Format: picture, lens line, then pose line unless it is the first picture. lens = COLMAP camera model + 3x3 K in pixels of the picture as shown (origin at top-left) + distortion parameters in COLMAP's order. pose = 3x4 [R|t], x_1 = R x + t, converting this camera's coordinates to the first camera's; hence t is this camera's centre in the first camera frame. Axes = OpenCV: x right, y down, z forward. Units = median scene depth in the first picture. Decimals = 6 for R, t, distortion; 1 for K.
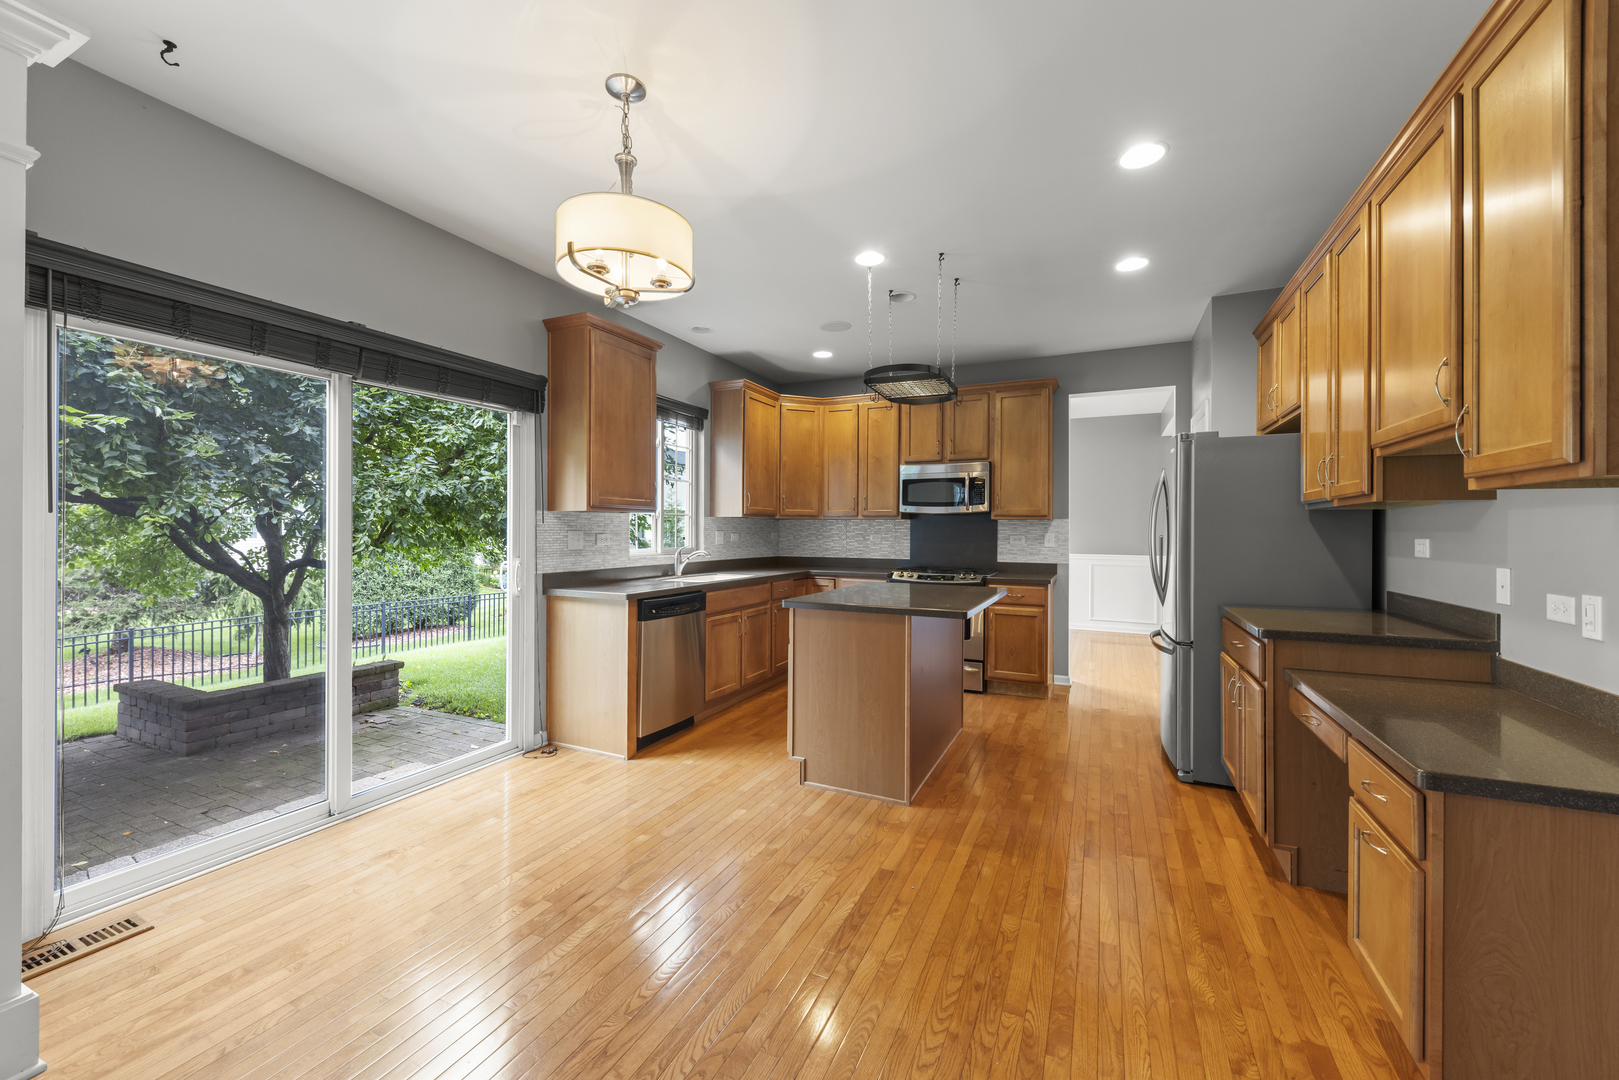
lens RADIAL K [[622.1, 0, 805.6], [0, 622.1, 523.7], [0, 0, 1]] dist [0.008434, -0.000365]
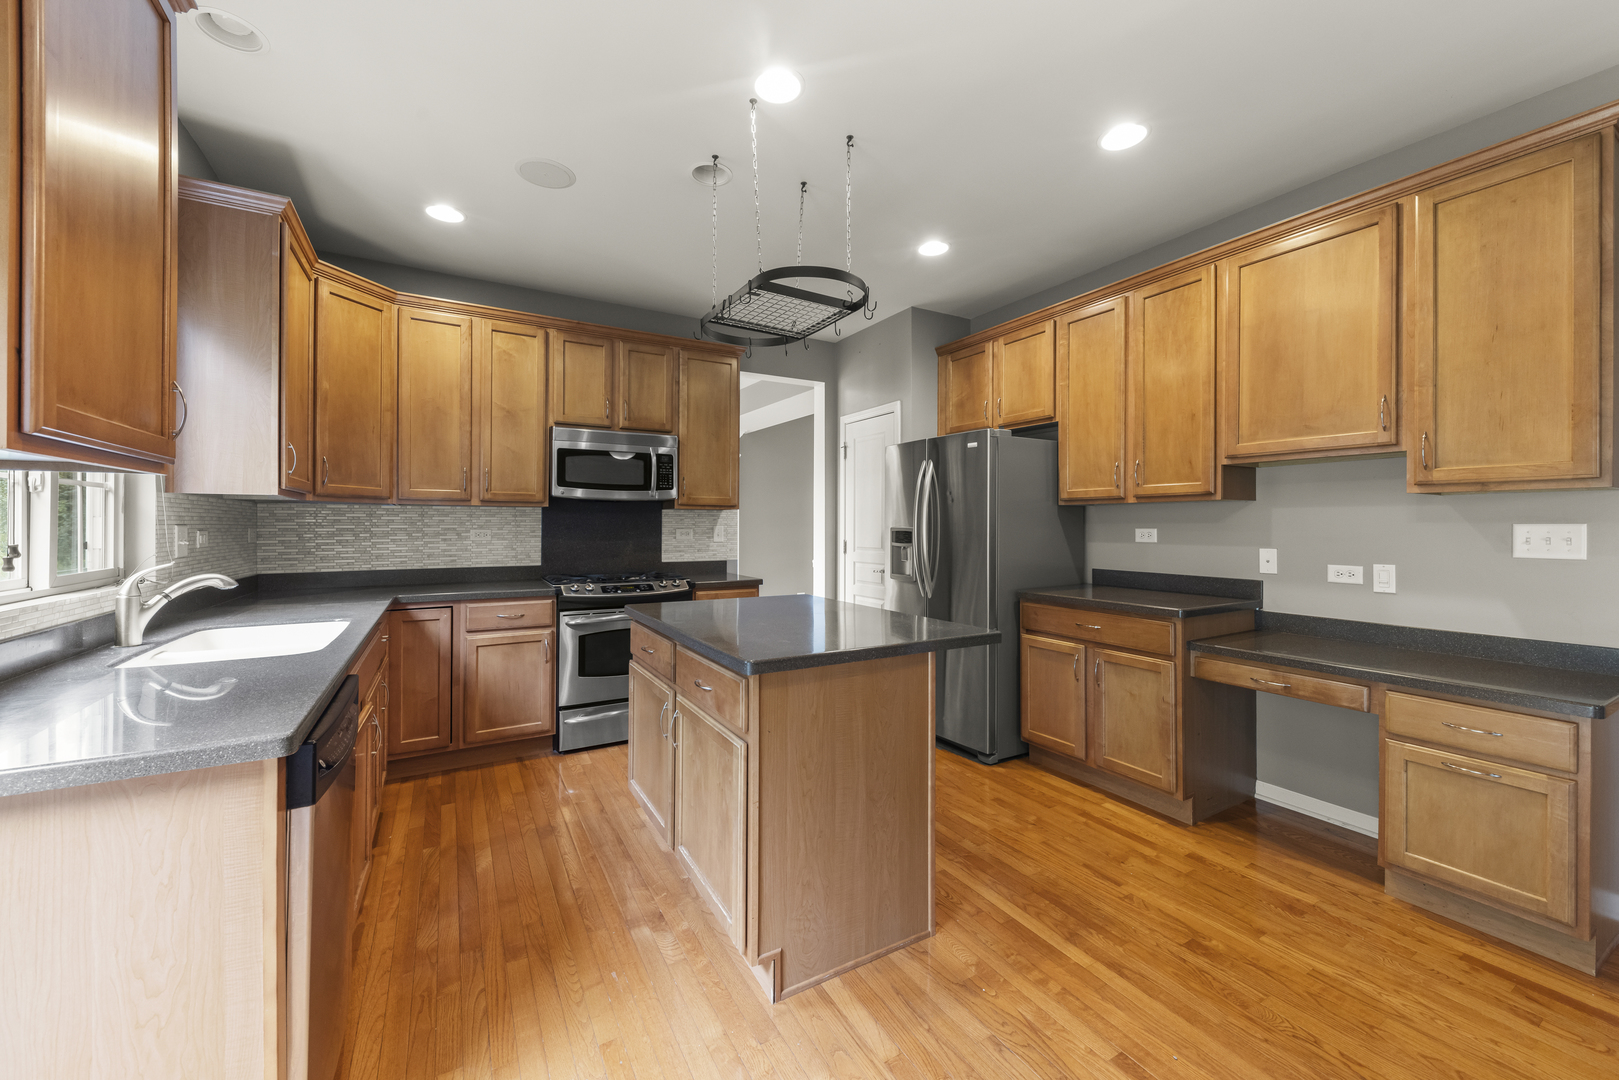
lens RADIAL K [[622.1, 0, 805.6], [0, 622.1, 523.7], [0, 0, 1]] dist [0.008434, -0.000365]
pose [[0.569320, -0.002905, 0.822111, -0.269293], [-0.007355, 0.999936, 0.008626, 0.003886], [-0.822083, -0.010958, 0.569262, 0.425796]]
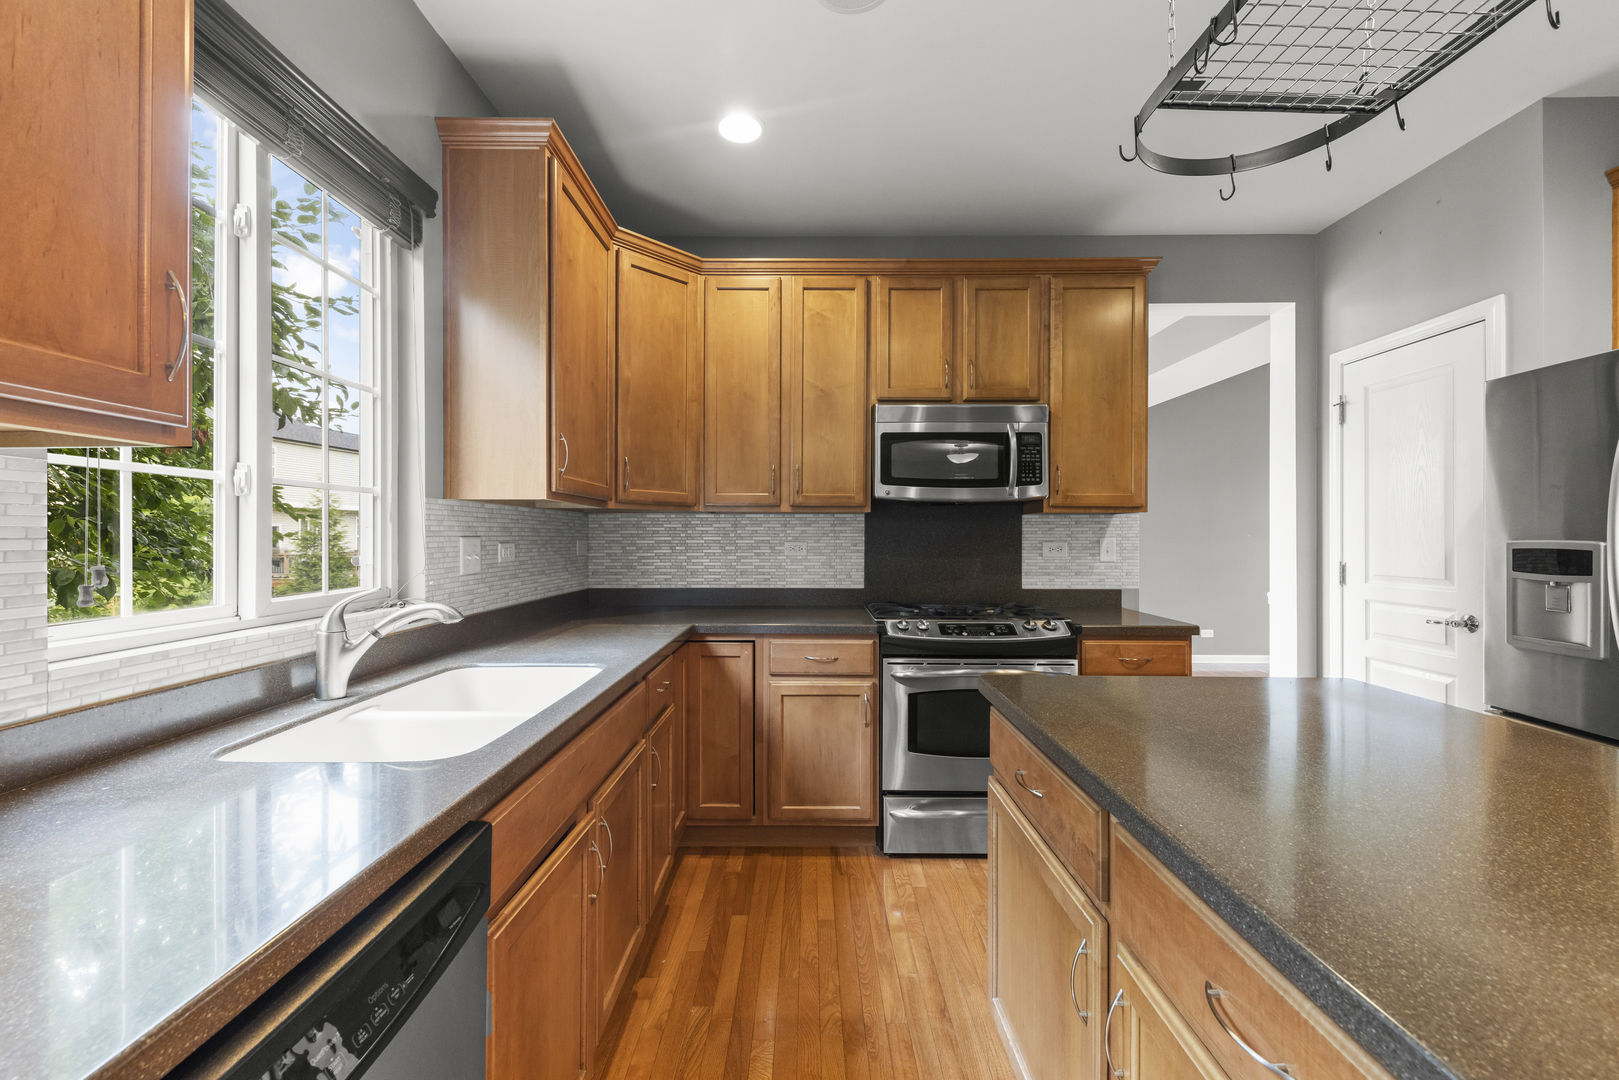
lens RADIAL K [[627.3, 0, 805.2], [0, 627.3, 532.1], [0, 0, 1]] dist [0.015001, -0.005649]
pose [[0.905209, -0.002405, 0.424960, -0.125685], [-0.000051, 0.999983, 0.005768, 0.006892], [-0.424966, -0.005243, 0.905194, 0.615788]]
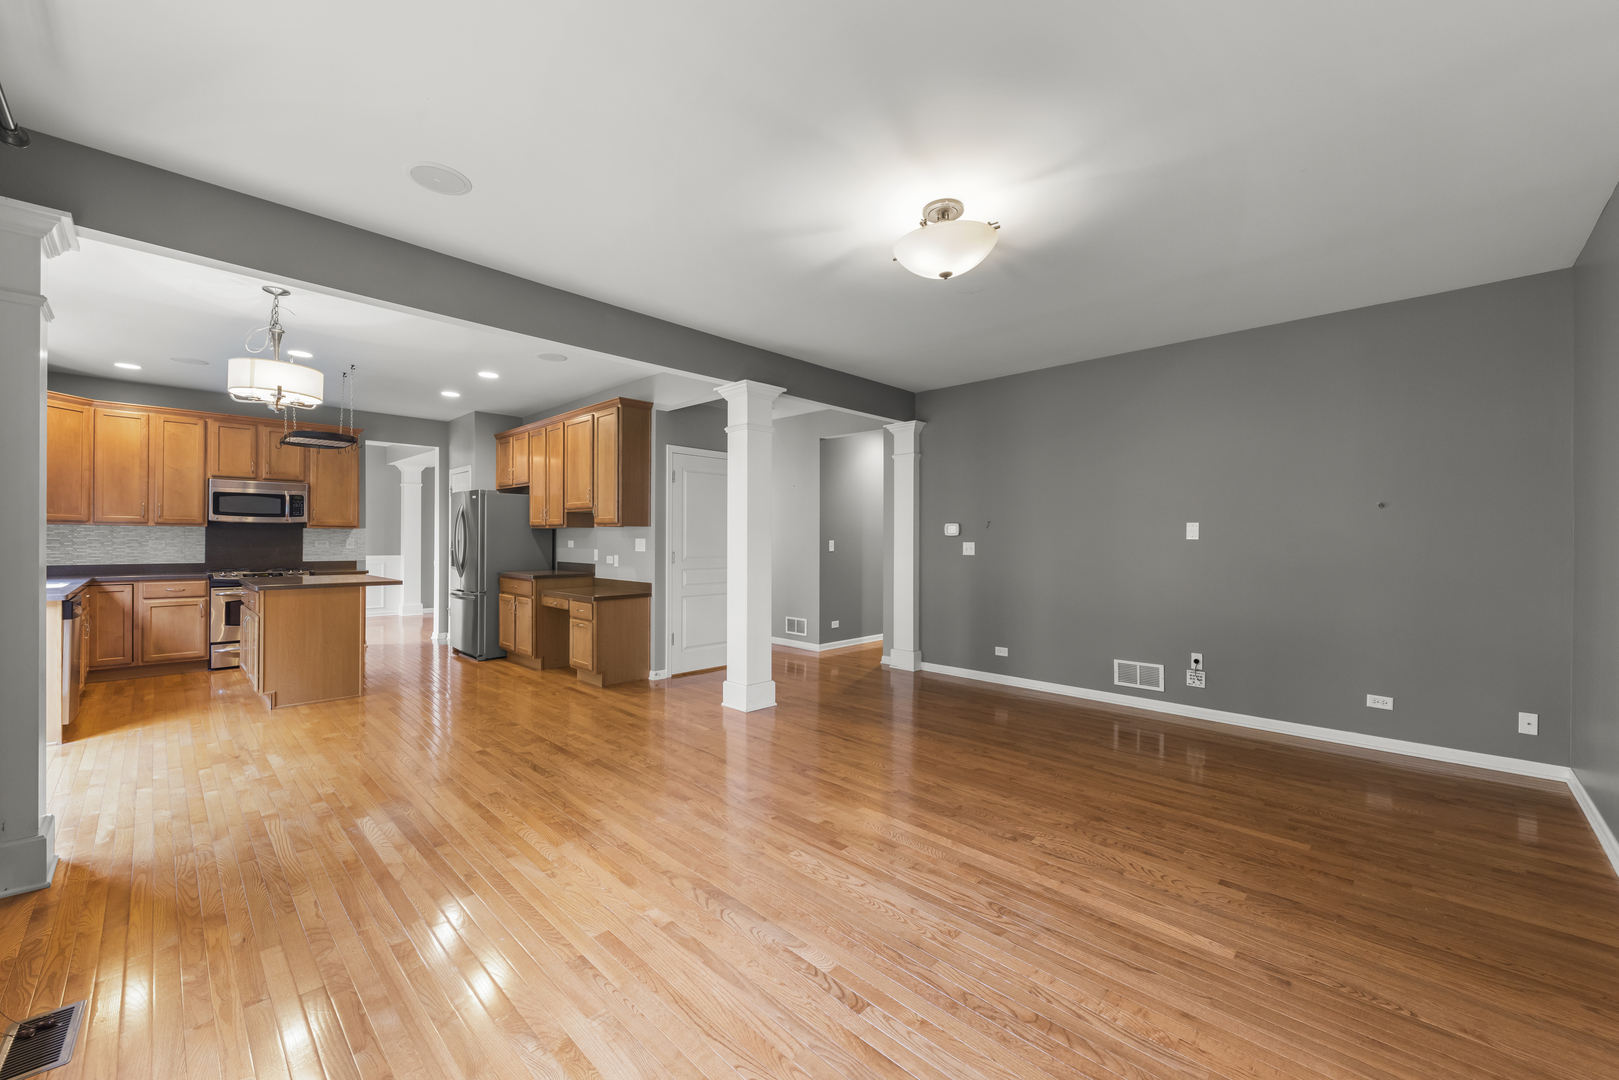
lens RADIAL K [[629.4, 0, 826.3], [0, 629.4, 540.3], [0, 0, 1]] dist [0.001179, -0.005729]
pose [[0.300181, -0.005725, 0.953865, -0.646588], [-0.013531, 0.999856, 0.010259, -0.009969], [-0.953786, -0.015986, 0.300060, -0.437517]]
